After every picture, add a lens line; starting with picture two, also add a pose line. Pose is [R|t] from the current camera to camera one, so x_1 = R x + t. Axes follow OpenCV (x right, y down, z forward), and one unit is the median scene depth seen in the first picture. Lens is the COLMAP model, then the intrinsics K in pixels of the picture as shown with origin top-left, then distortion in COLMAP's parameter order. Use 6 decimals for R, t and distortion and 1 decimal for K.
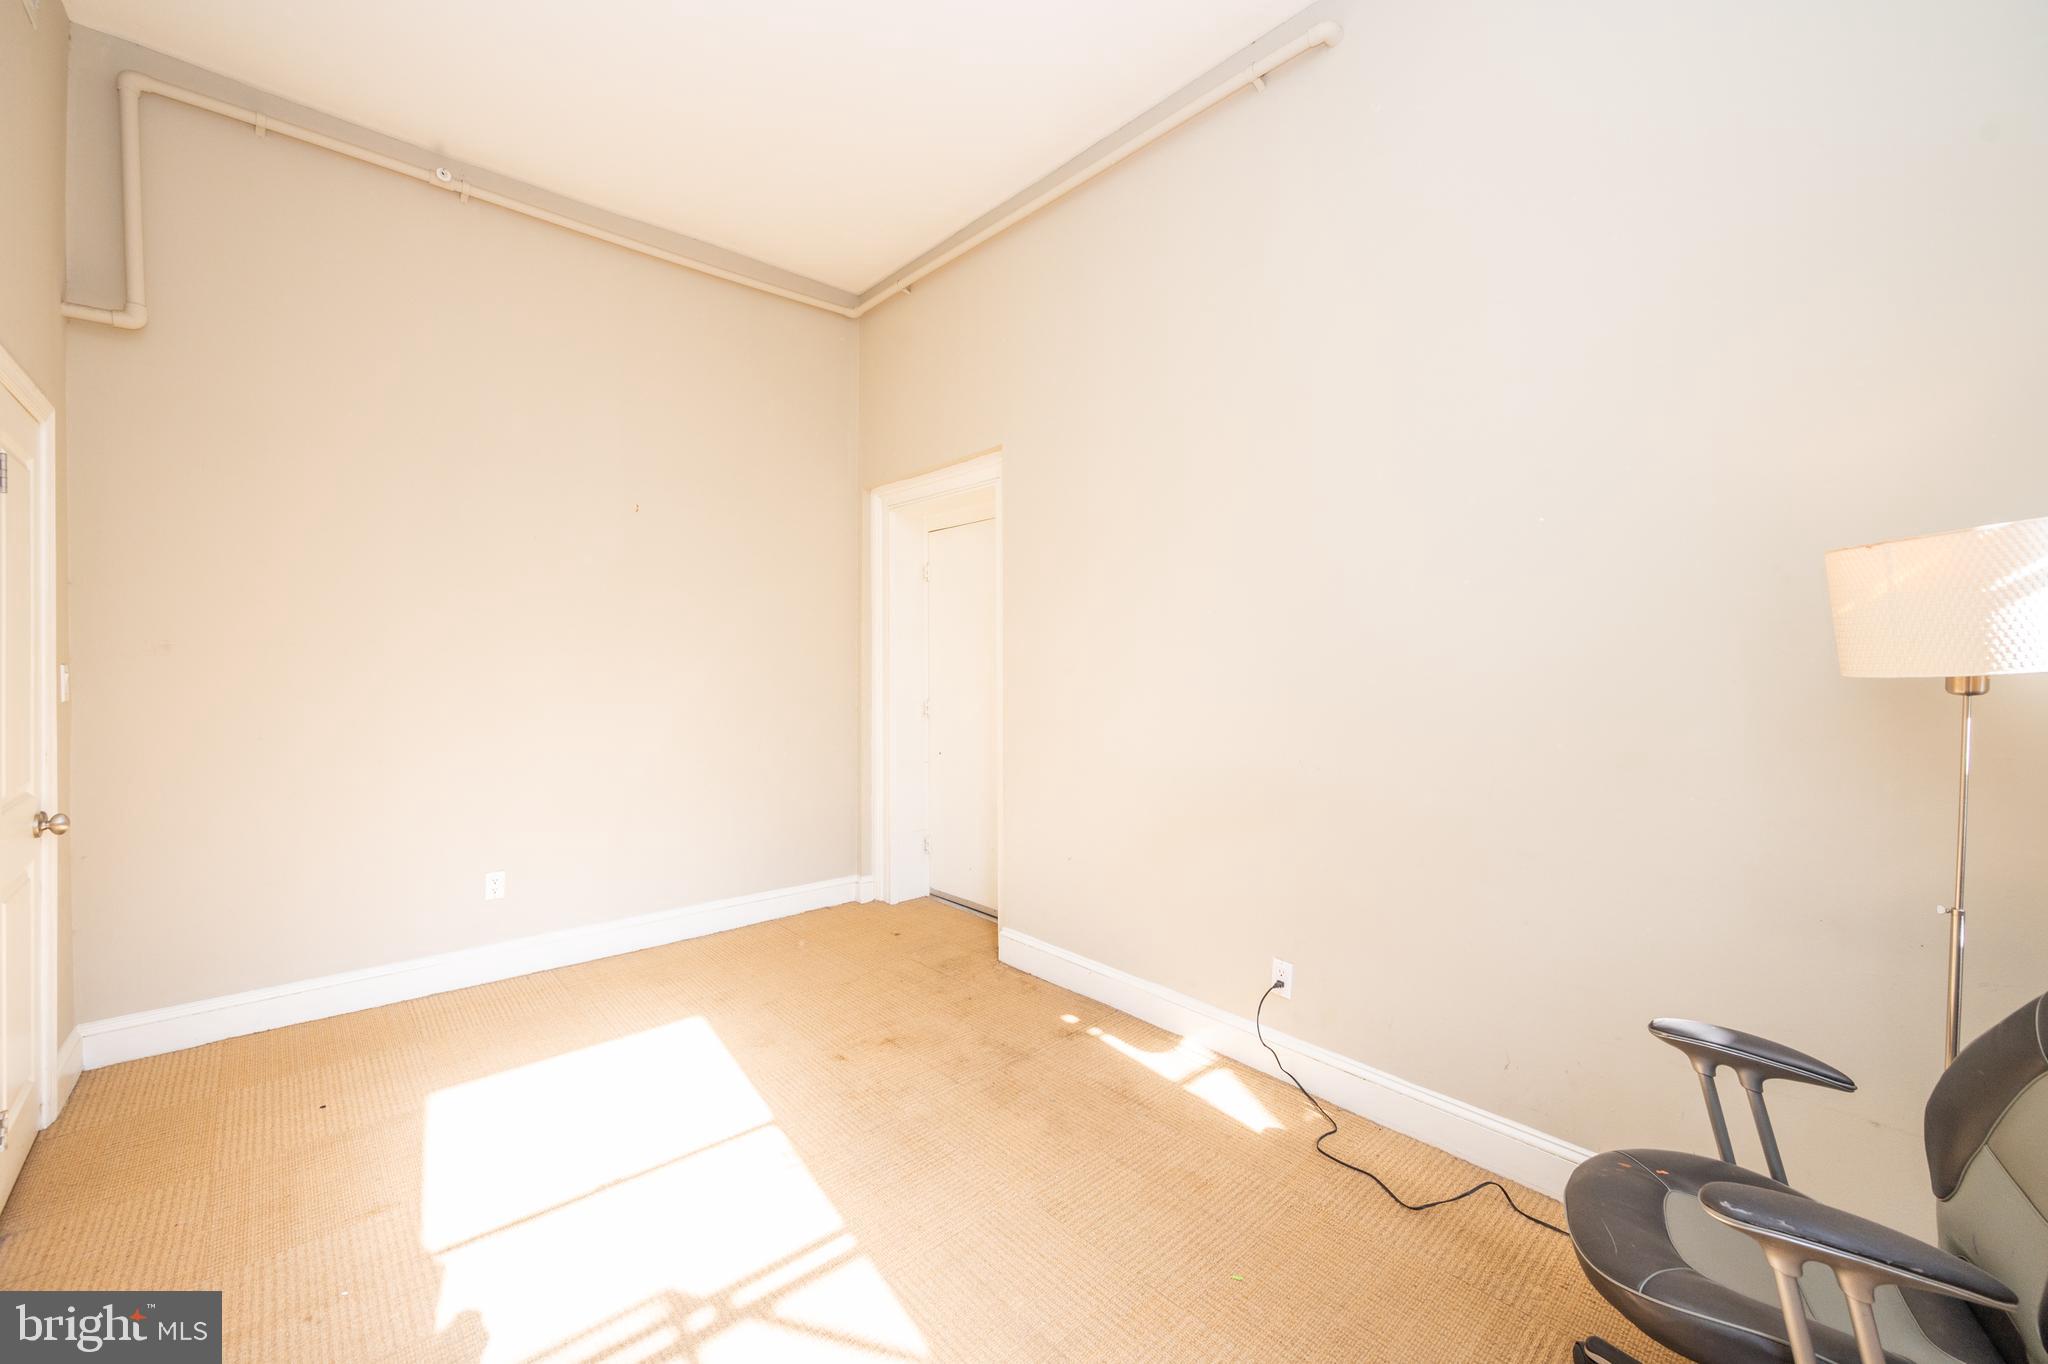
lens RADIAL K [[809.2, 0, 1019.5], [0, 809.2, 675.5], [0, 0, 1]] dist [-0.001714, 0.000431]
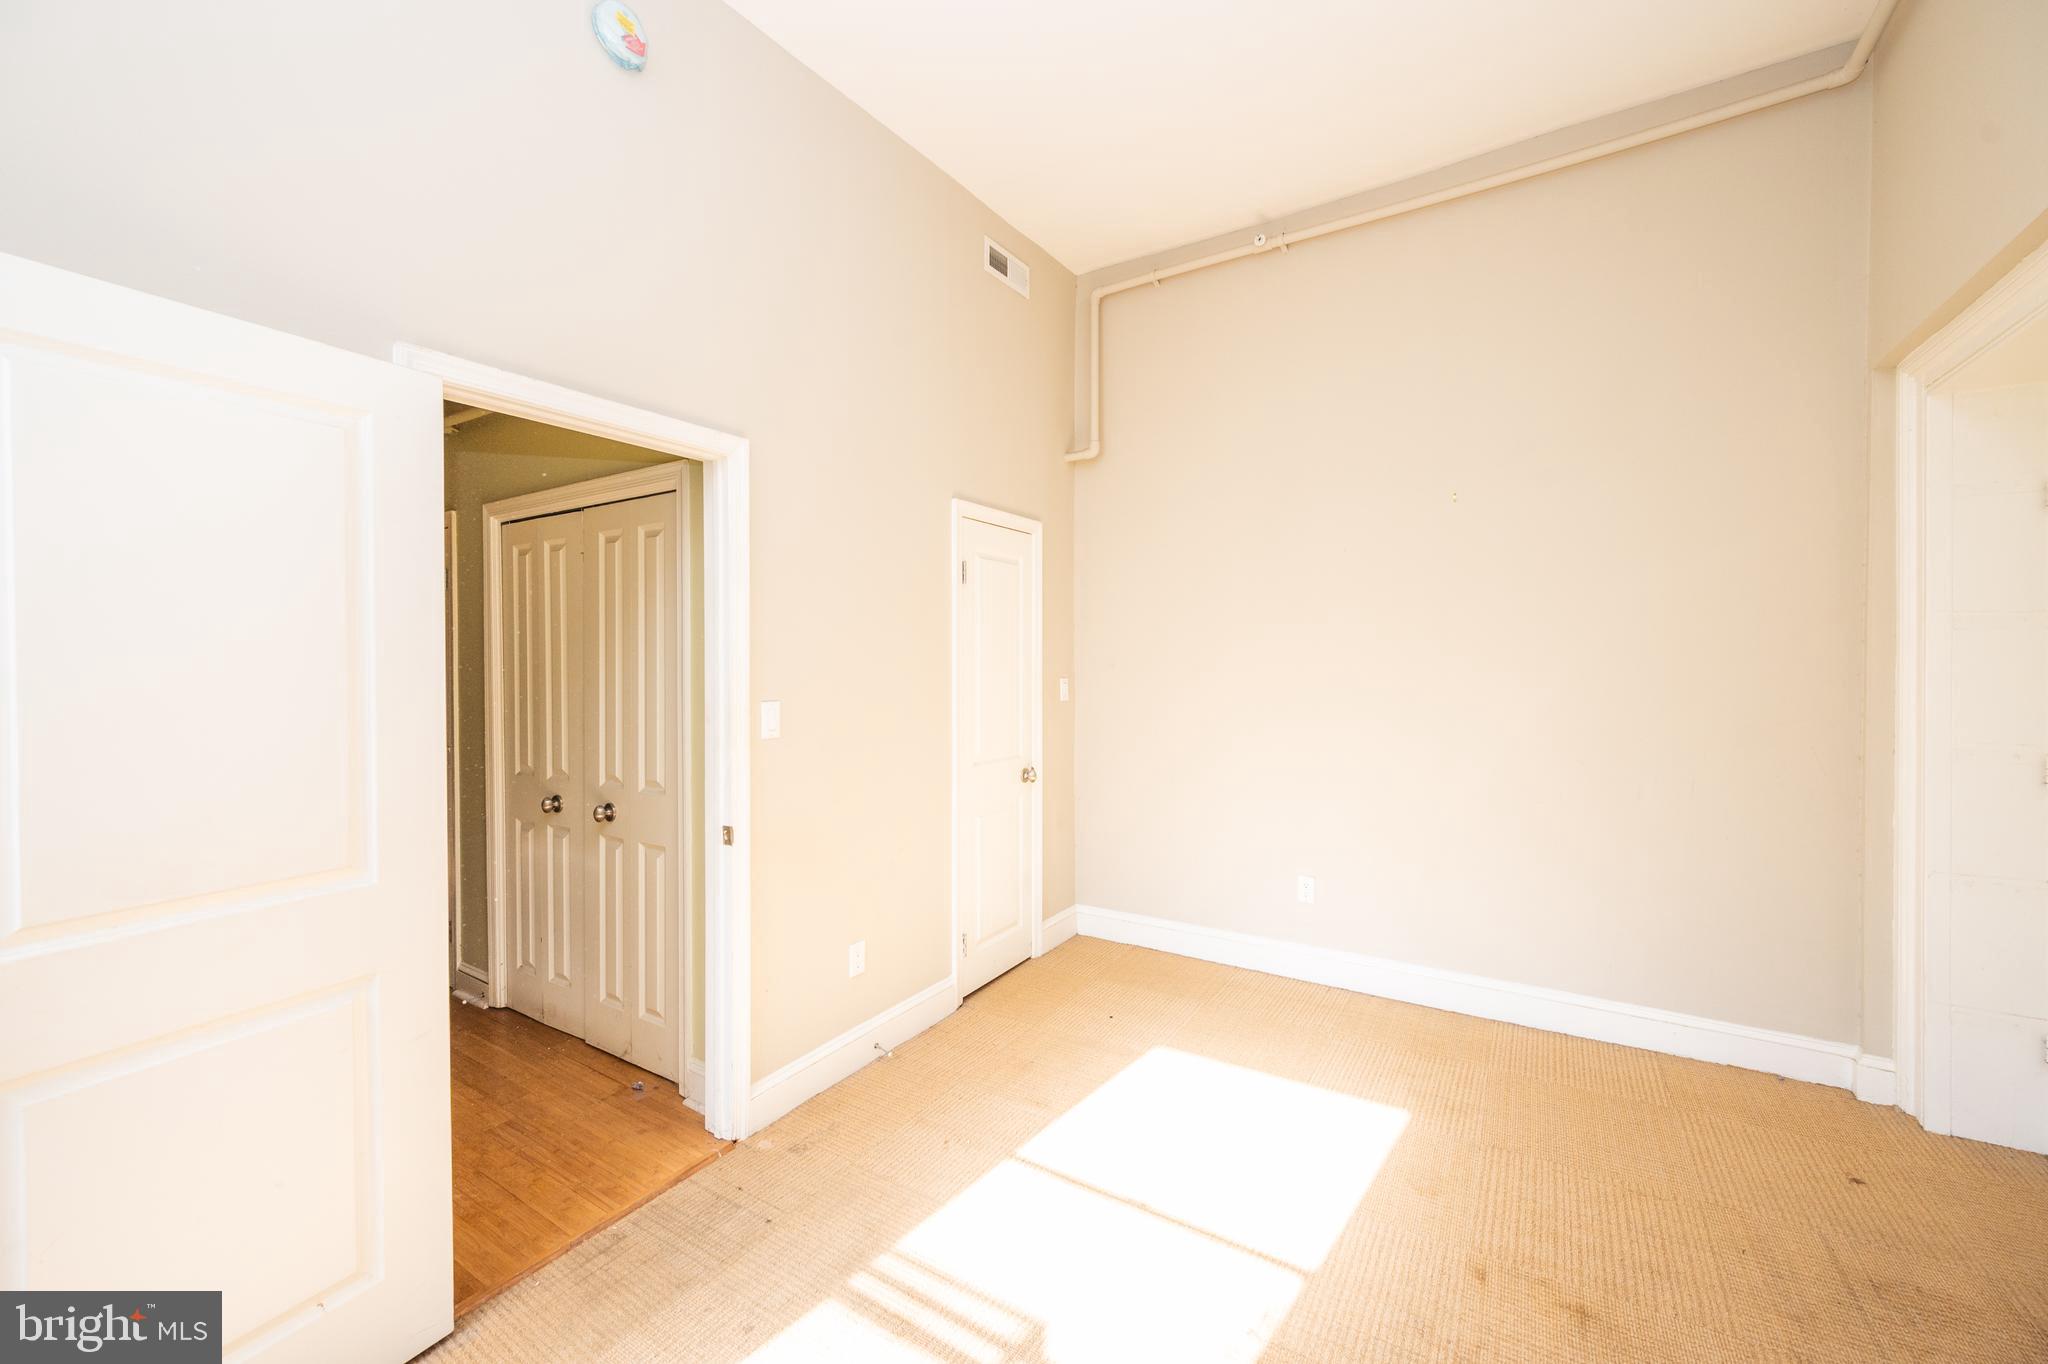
lens RADIAL K [[809.2, 0, 1031.0], [0, 809.2, 673.9], [0, 0, 1]] dist [-0.001714, 0.000431]
pose [[0.258790, 0.006823, -0.965909, 0.291798], [-0.008611, 0.999952, 0.004756, -0.023666], [0.965895, 0.007087, 0.258836, 0.413595]]
